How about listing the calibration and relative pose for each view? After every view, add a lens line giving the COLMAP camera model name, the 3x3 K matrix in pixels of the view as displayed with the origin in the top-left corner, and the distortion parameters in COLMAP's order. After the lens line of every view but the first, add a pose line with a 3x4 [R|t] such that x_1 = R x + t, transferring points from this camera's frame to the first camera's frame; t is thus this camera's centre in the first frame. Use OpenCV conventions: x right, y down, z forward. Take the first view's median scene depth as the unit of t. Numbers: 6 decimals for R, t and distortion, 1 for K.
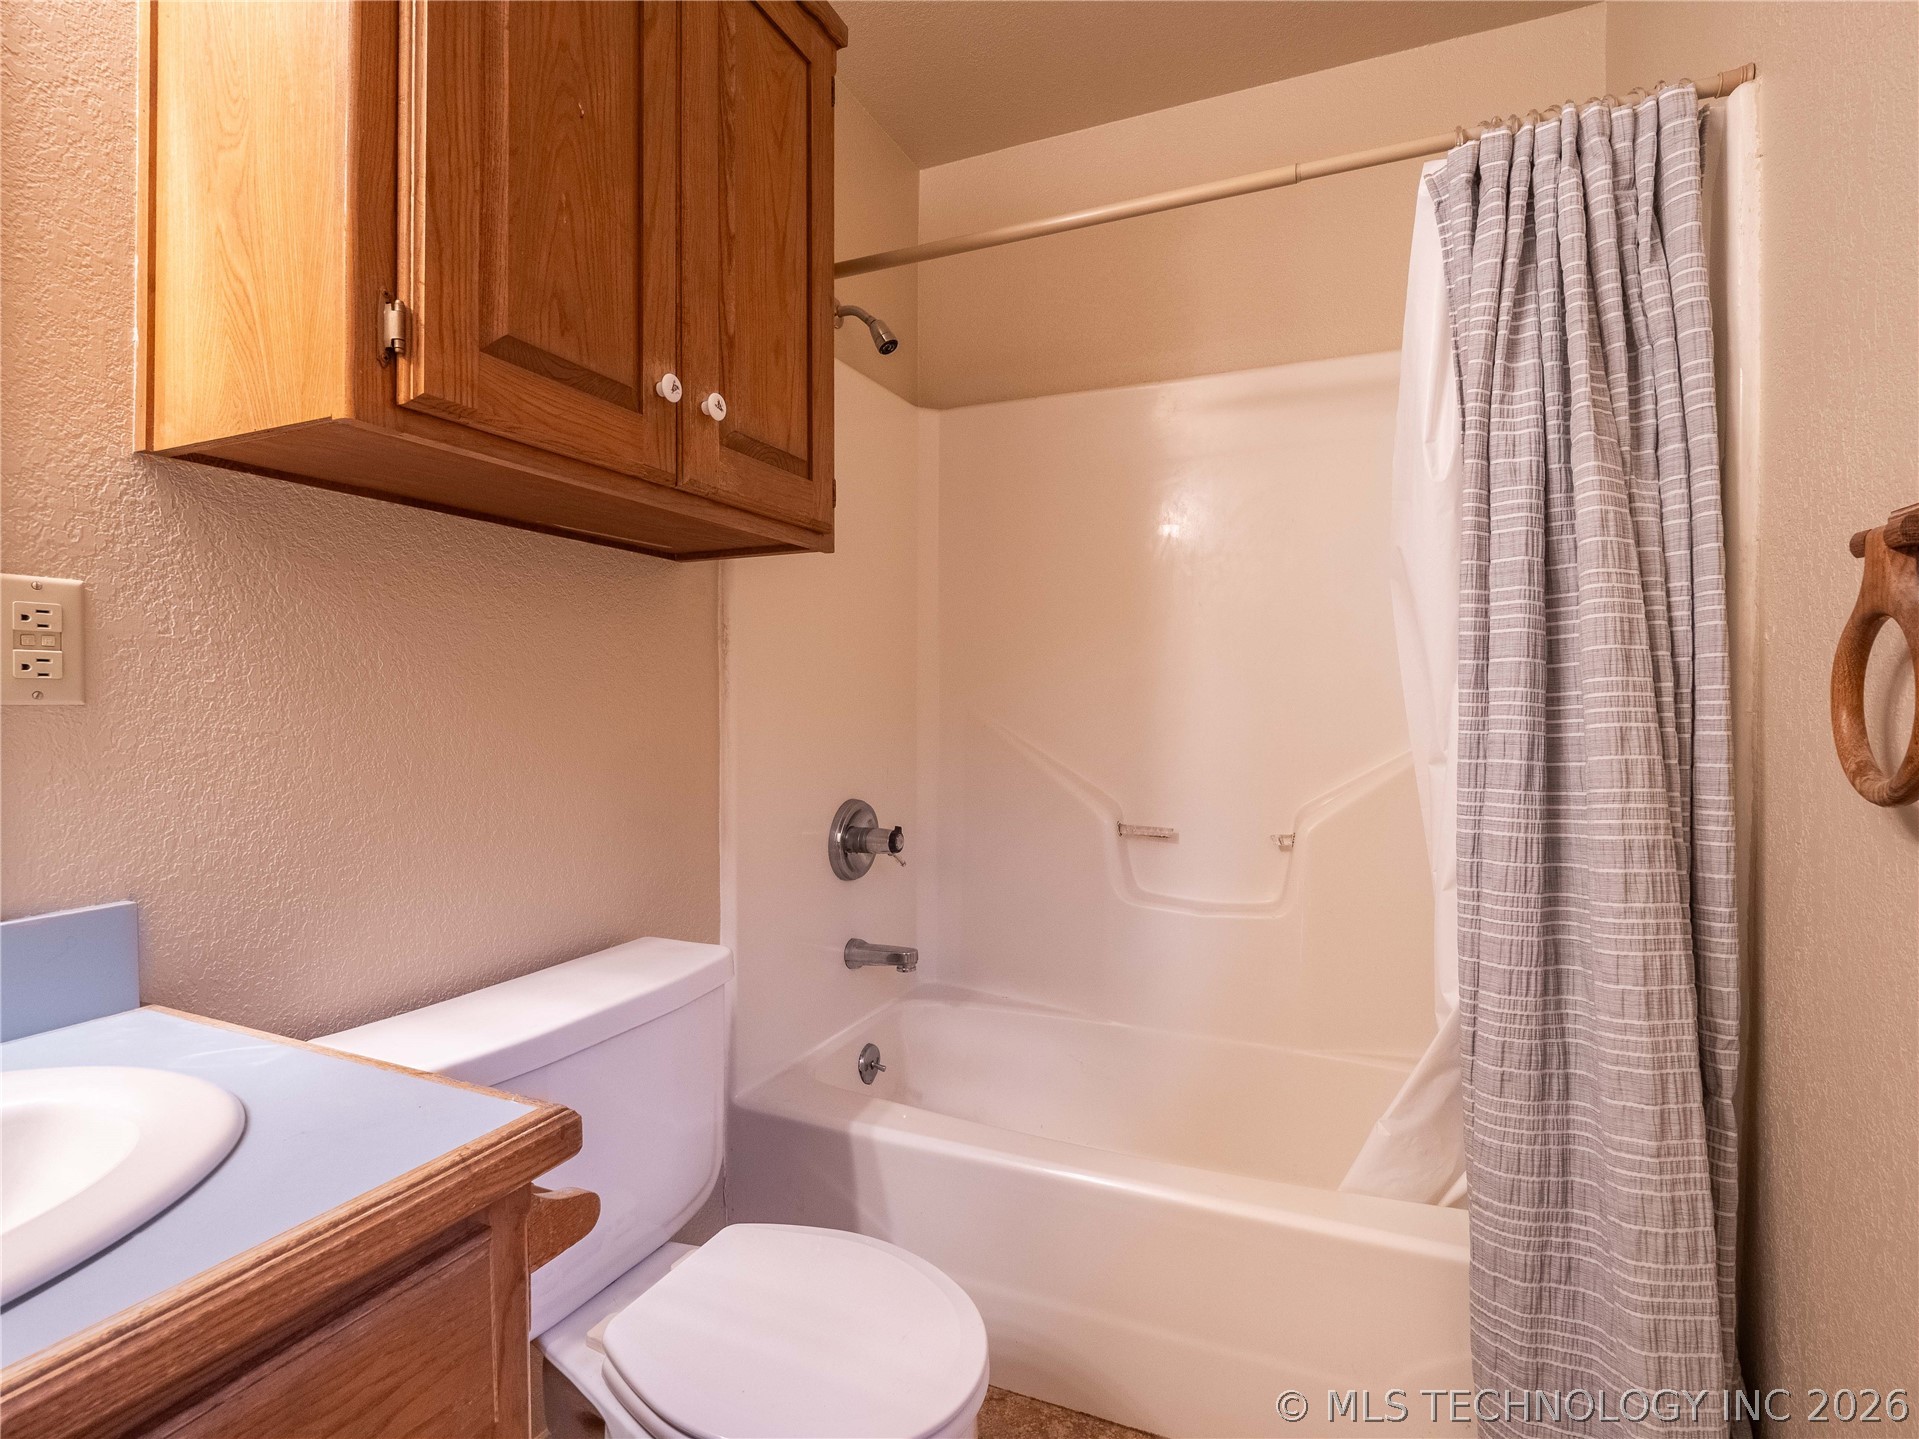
lens RADIAL K [[938.5, 0, 961.8], [0, 938.5, 709.5], [0, 0, 1]] dist [-0.013823, -0.000982]
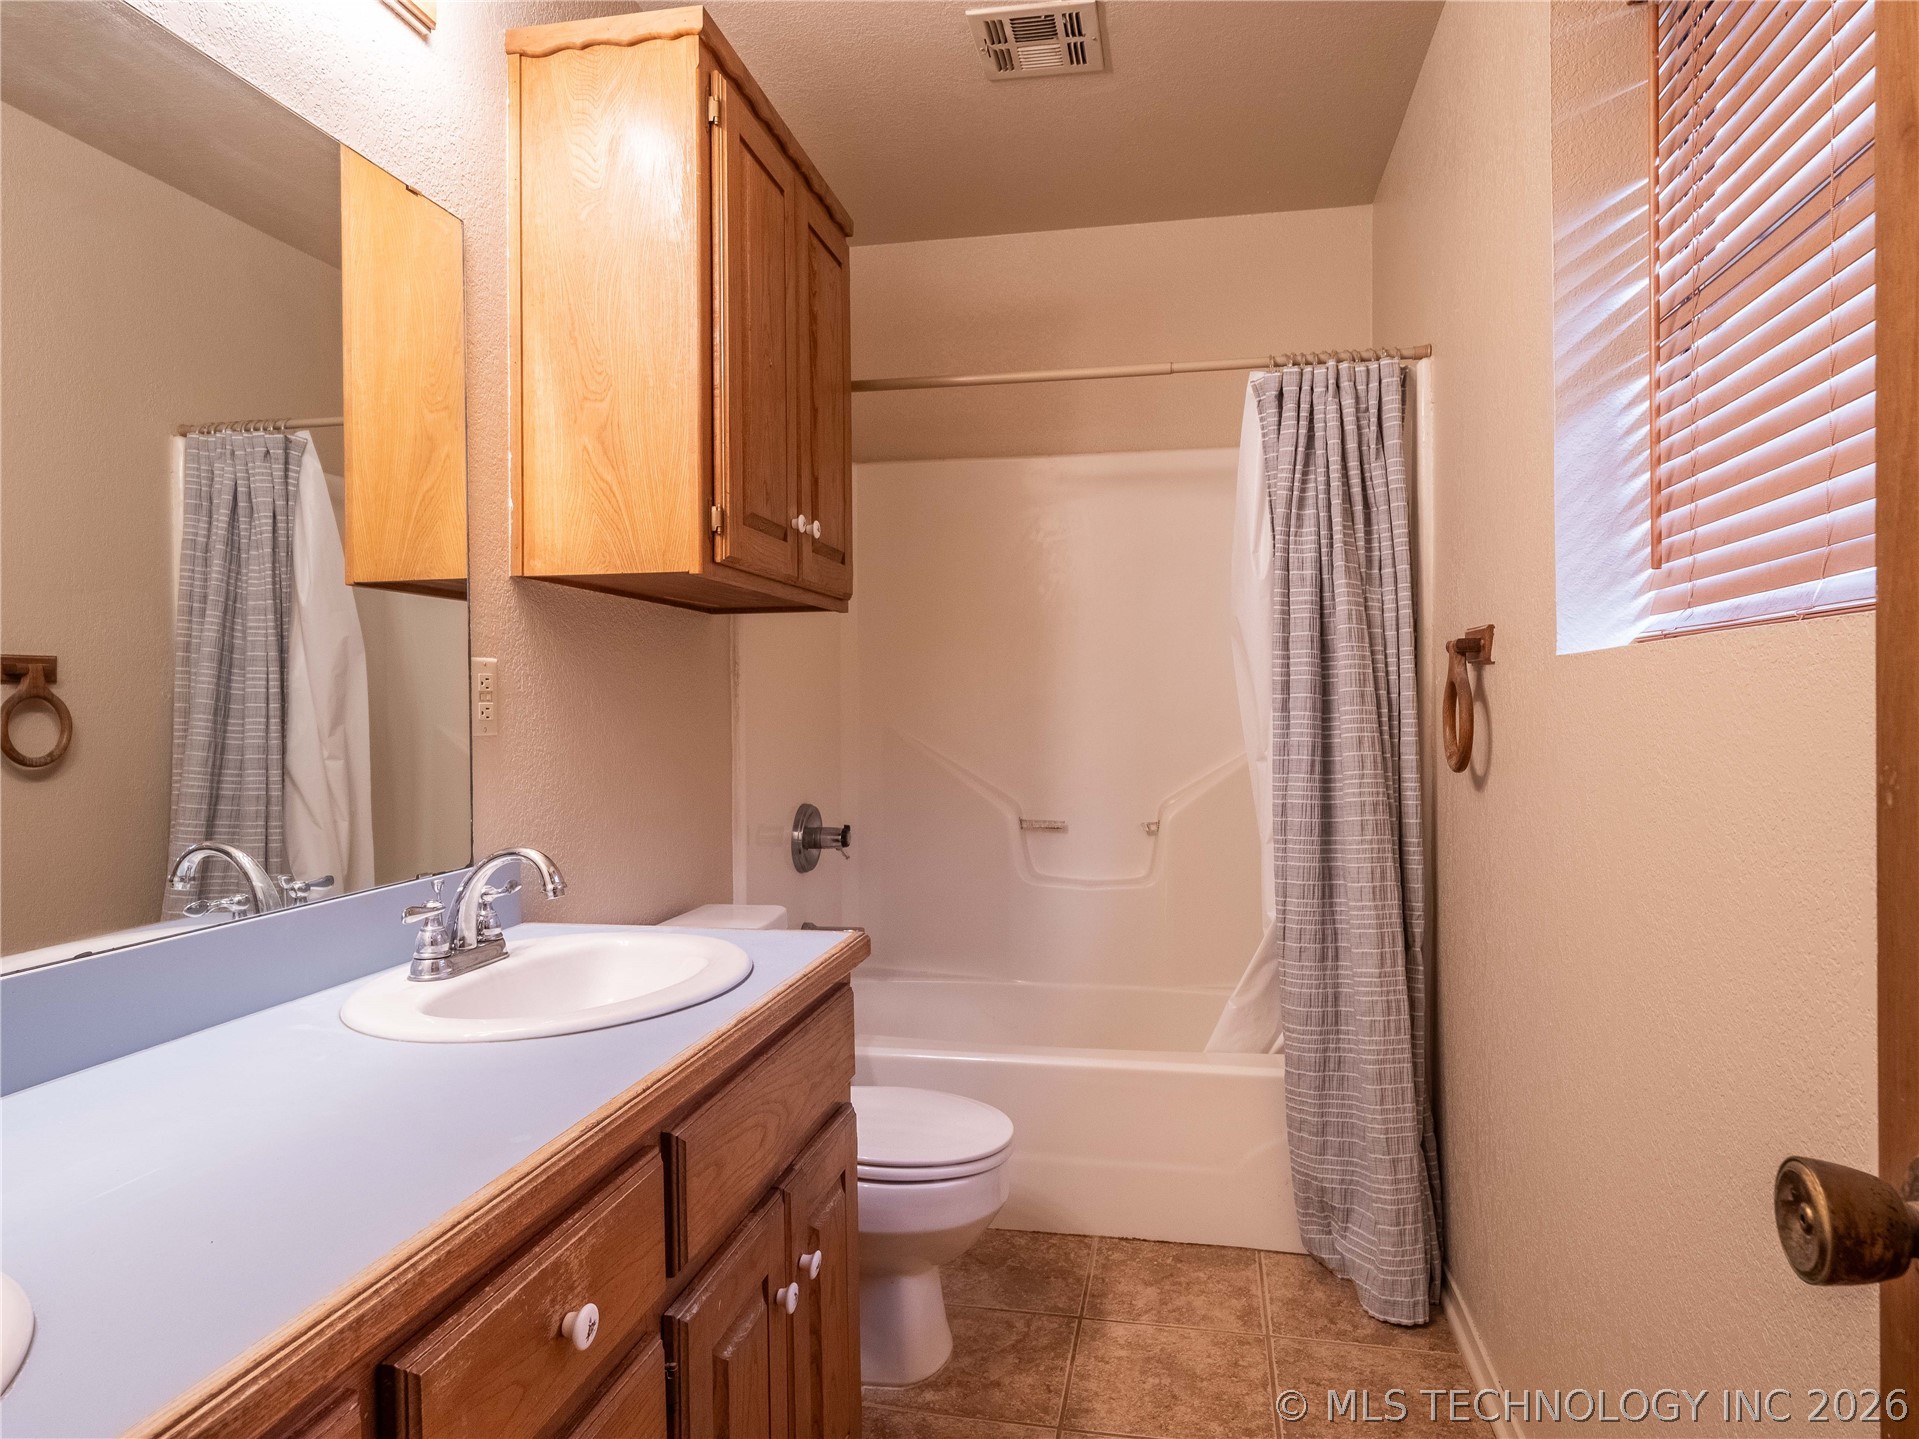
lens RADIAL K [[1188.0, 0, 961.8], [0, 1188.0, 712.3], [0, 0, 1]] dist [0.000085, -0.003371]
pose [[0.975413, -0.008955, 0.220202, -0.464219], [0.010121, 0.999940, -0.004165, -0.021188], [-0.220151, 0.006292, 0.975445, -0.923280]]
